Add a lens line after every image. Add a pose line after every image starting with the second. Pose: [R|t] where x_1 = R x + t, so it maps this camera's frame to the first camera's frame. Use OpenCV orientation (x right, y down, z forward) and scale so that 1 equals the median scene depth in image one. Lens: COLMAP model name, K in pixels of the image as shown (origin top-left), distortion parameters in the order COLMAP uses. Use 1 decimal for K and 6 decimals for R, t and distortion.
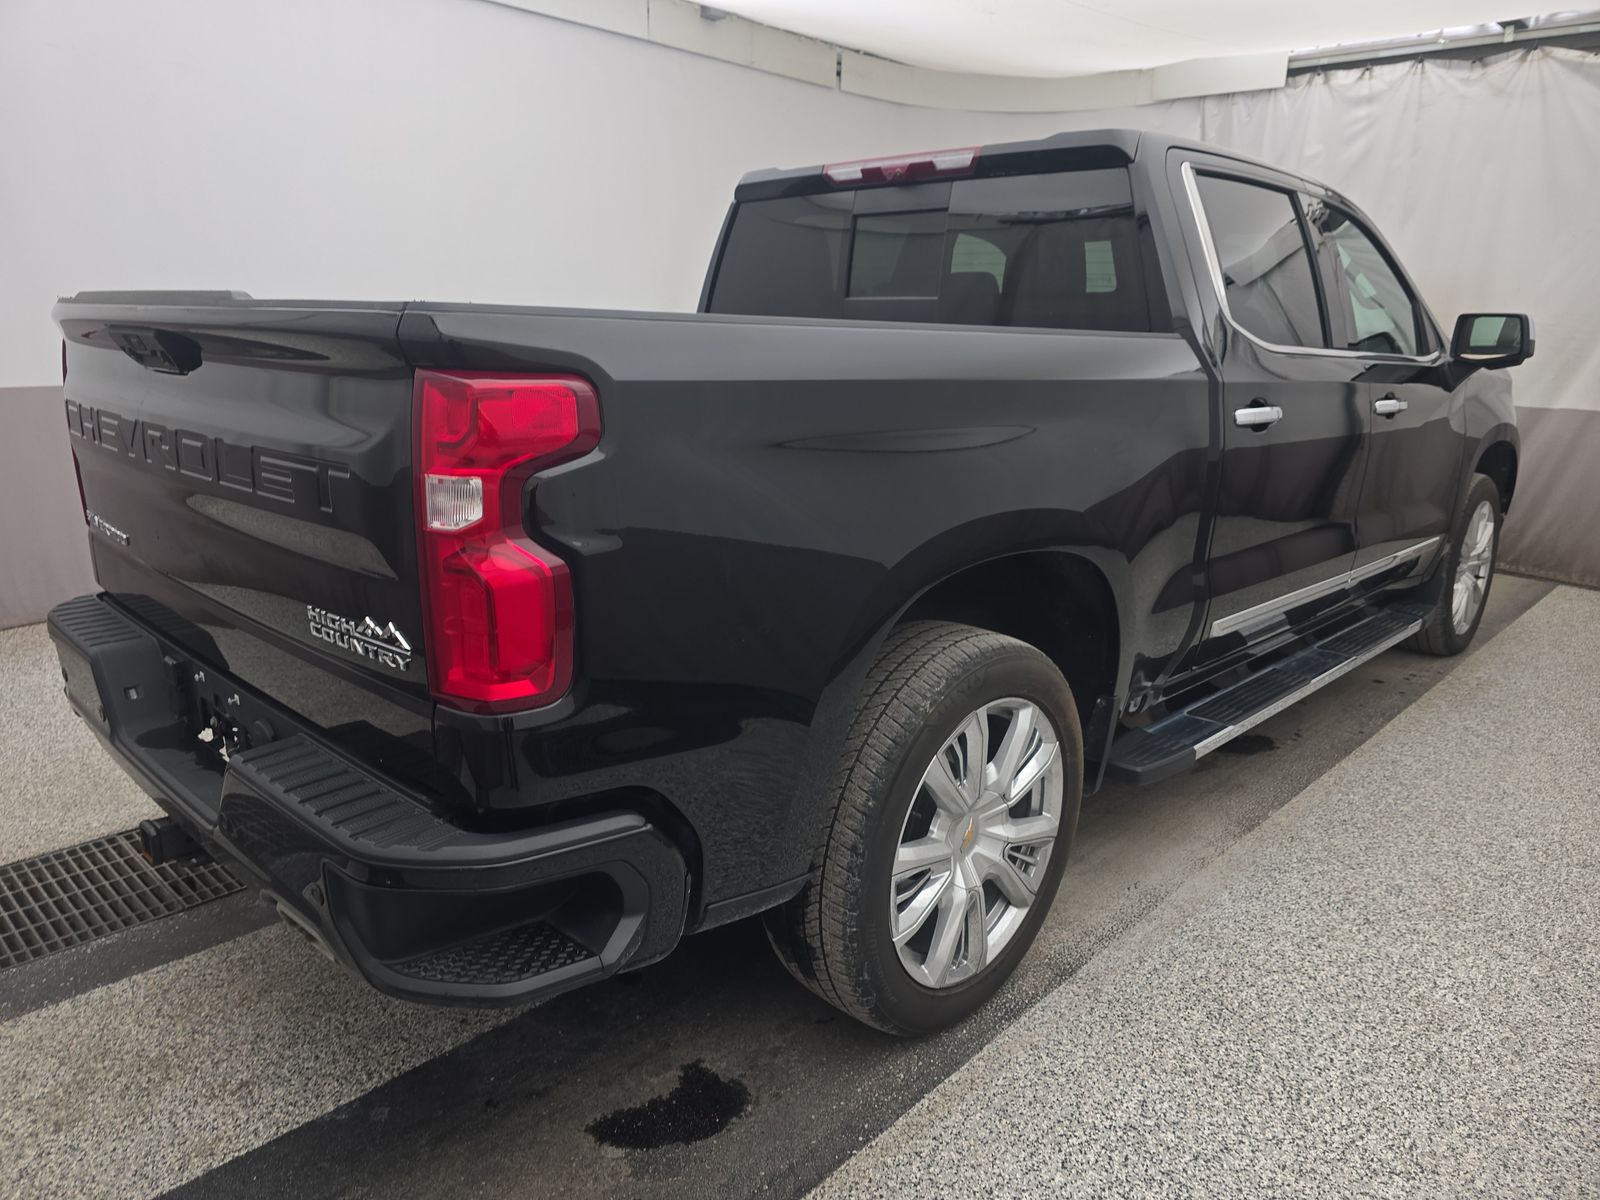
lens RADIAL K [[1082.8, 0, 790.8], [0, 1082.8, 609.0], [0, 0, 1]] dist [0.025515, -0.022867]
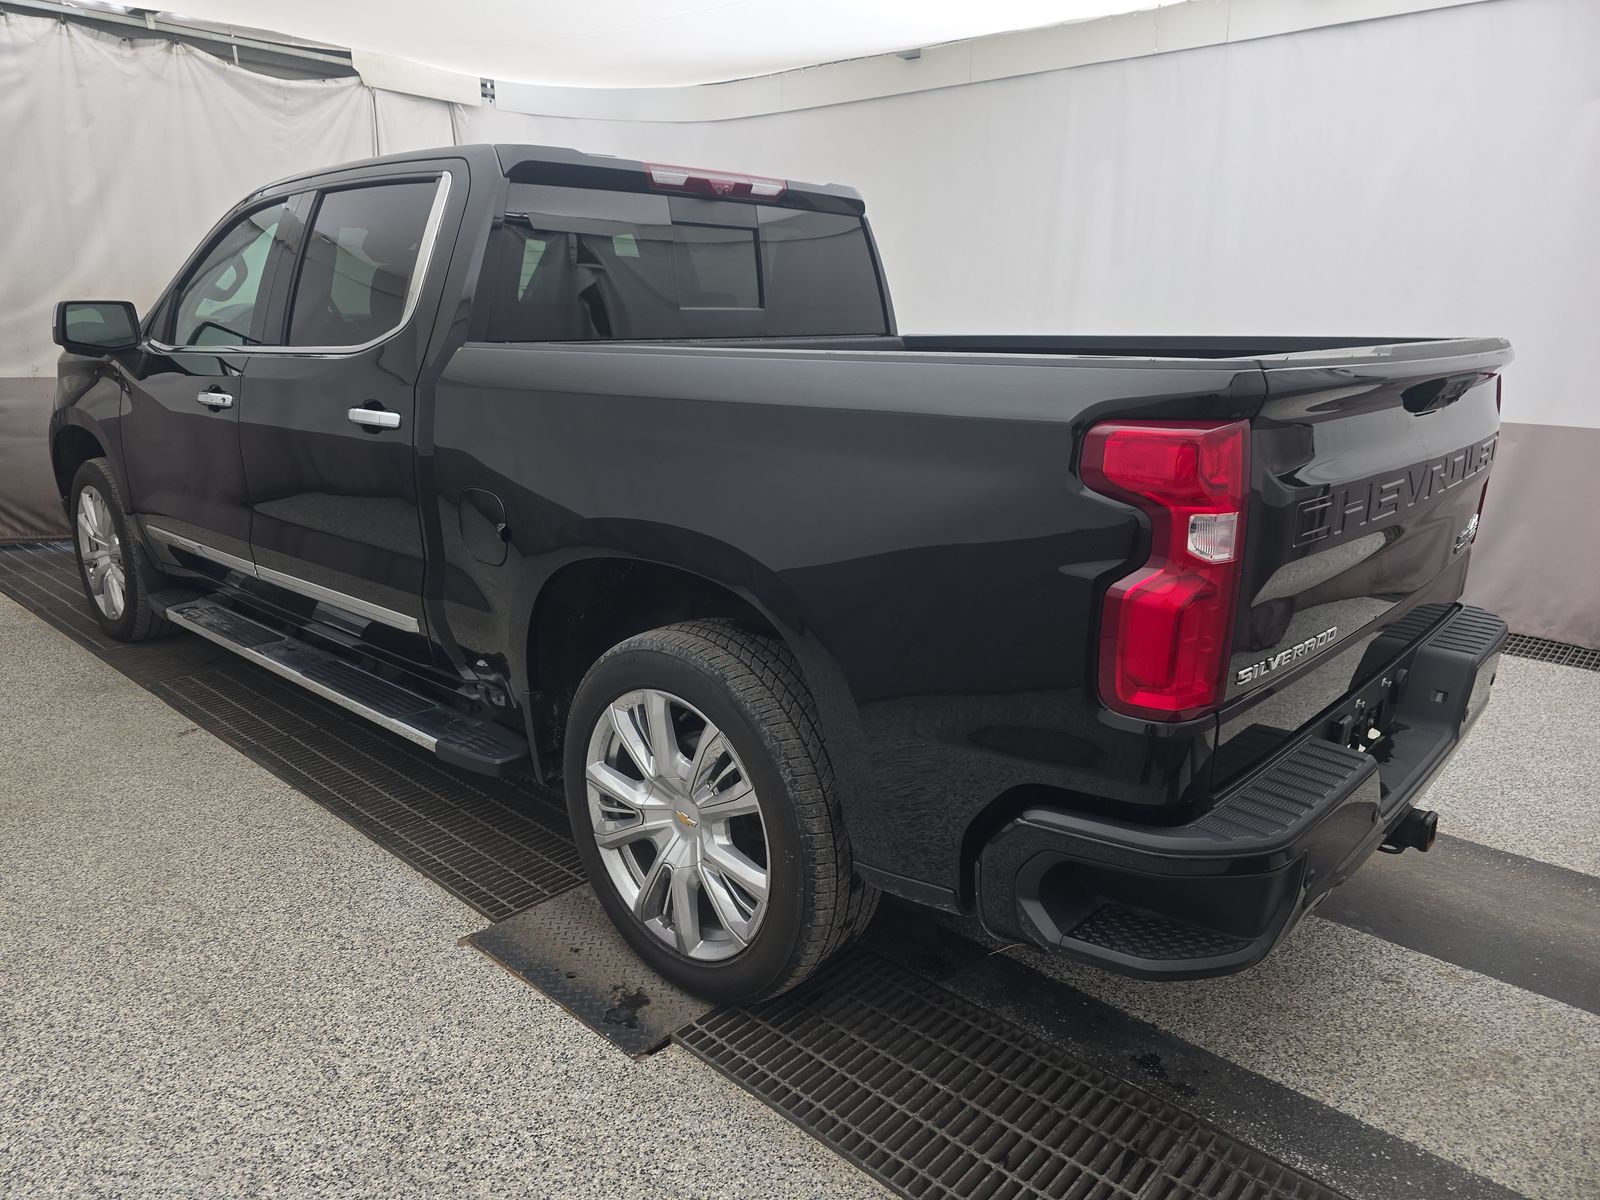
lens RADIAL K [[1082.8, 0, 791.2], [0, 1082.8, 589.2], [0, 0, 1]] dist [0.025515, -0.022867]
pose [[-0.030398, -0.271835, 0.961864, -1.275479], [0.242647, 0.931515, 0.270927, -0.386847], [-0.969638, 0.241629, 0.037644, 1.239219]]
